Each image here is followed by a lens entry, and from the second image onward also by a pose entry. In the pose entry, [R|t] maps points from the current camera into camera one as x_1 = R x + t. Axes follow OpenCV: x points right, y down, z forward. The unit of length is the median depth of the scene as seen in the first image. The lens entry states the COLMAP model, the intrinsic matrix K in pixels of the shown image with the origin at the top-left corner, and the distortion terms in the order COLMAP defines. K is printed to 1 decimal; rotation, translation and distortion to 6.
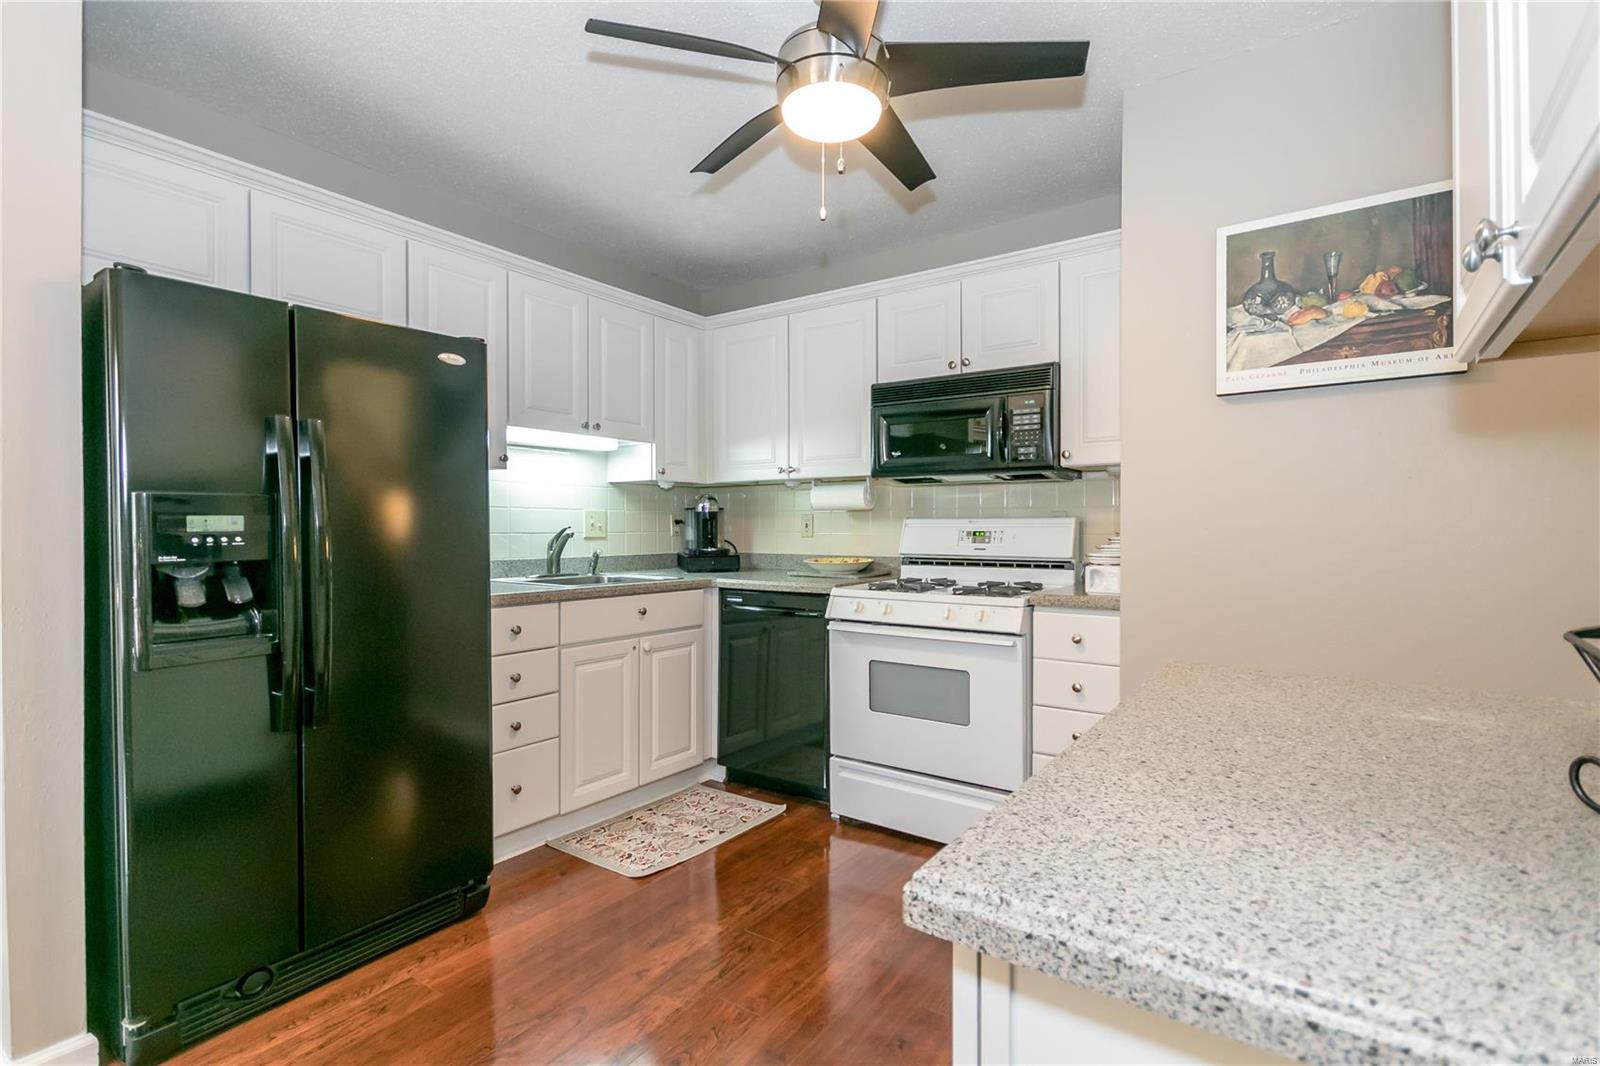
lens RADIAL K [[753.9, 0, 789.9], [0, 753.9, 538.3], [0, 0, 1]] dist [0.018770, -0.001629]
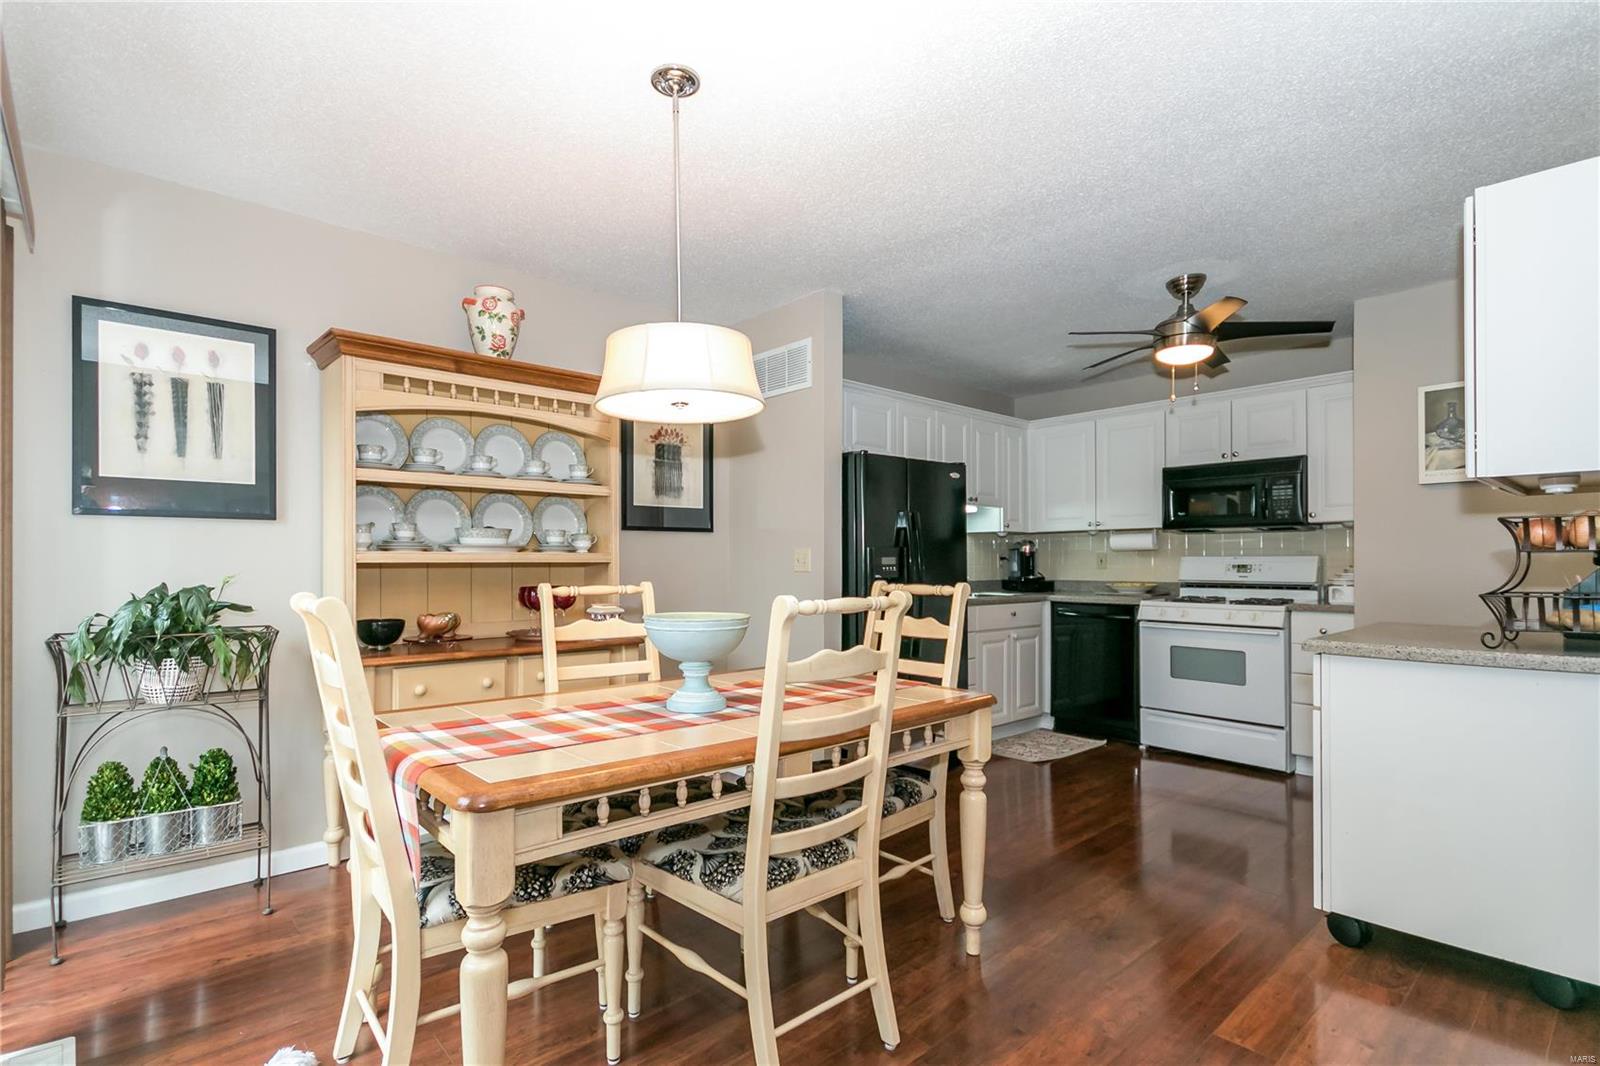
lens RADIAL K [[753.9, 0, 779.8], [0, 753.9, 563.3], [0, 0, 1]] dist [0.018770, -0.001629]
pose [[0.974877, -0.000564, -0.222744, -0.329491], [-0.002431, 0.999910, -0.013171, 0.011092], [0.222732, 0.013382, 0.974788, -0.714506]]
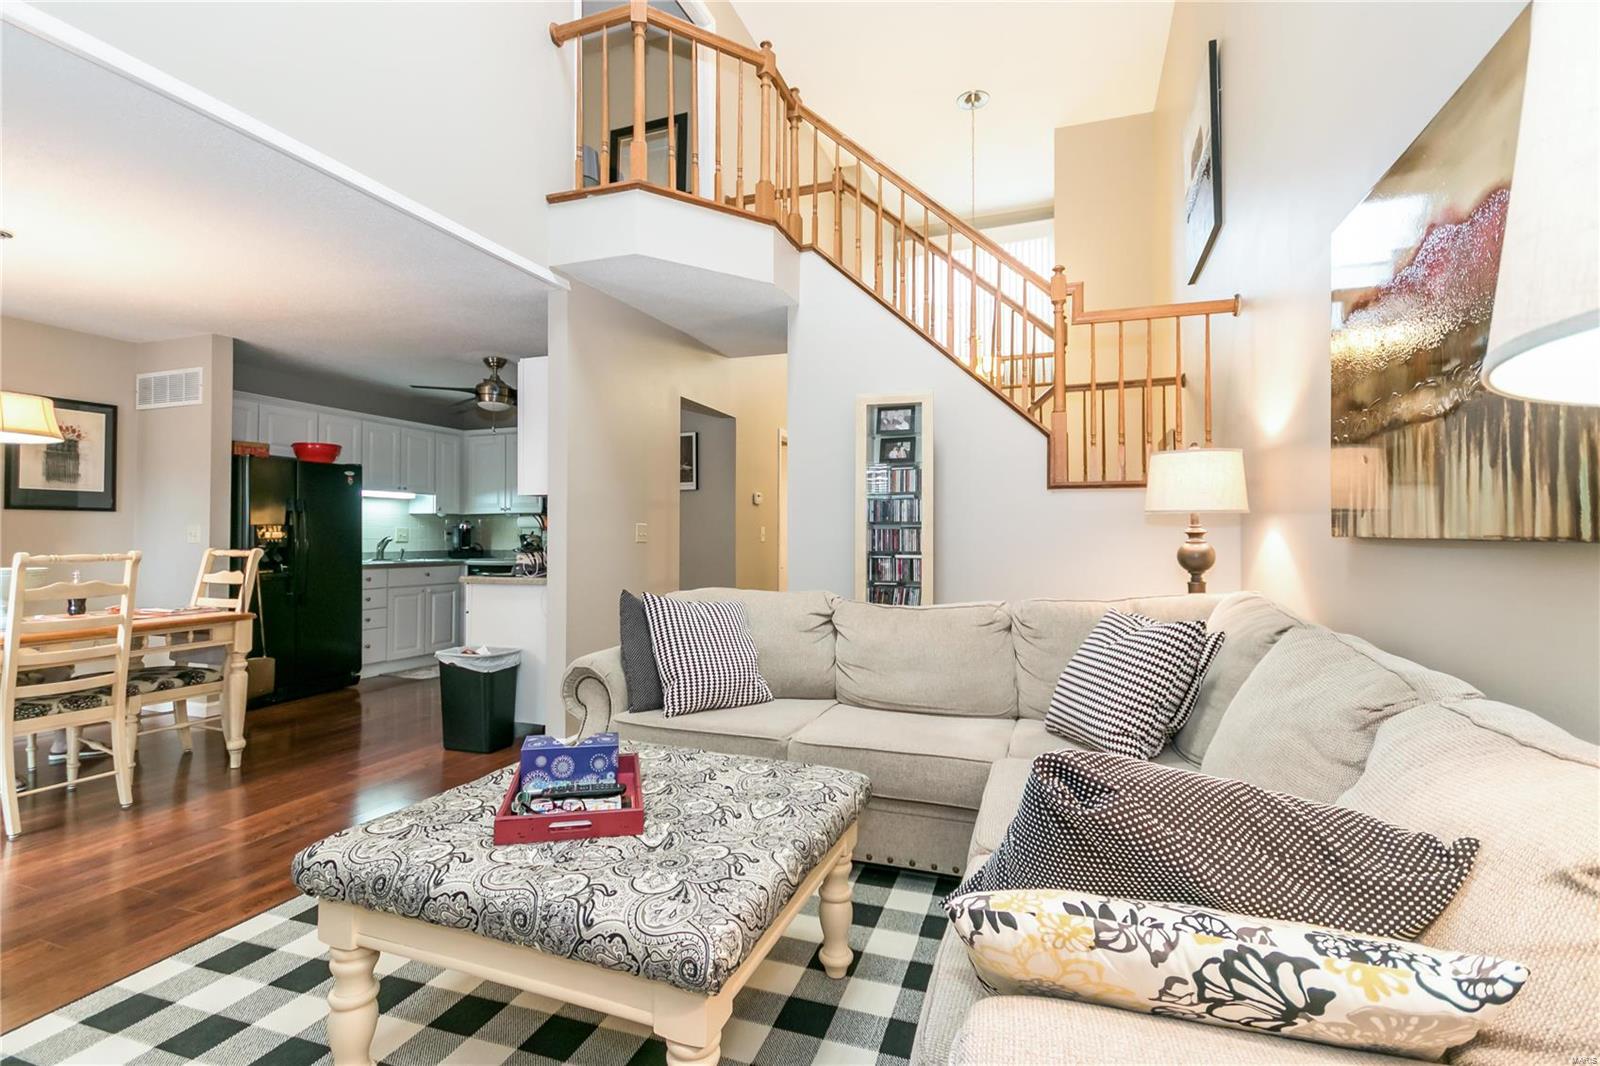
lens RADIAL K [[753.9, 0, 798.7], [0, 753.9, 526.4], [0, 0, 1]] dist [0.018770, -0.001629]
pose [[0.965934, 0.001299, 0.258787, 0.280906], [0.006064, 0.999599, -0.027652, 0.024636], [-0.258719, 0.028279, 0.965539, -1.439769]]
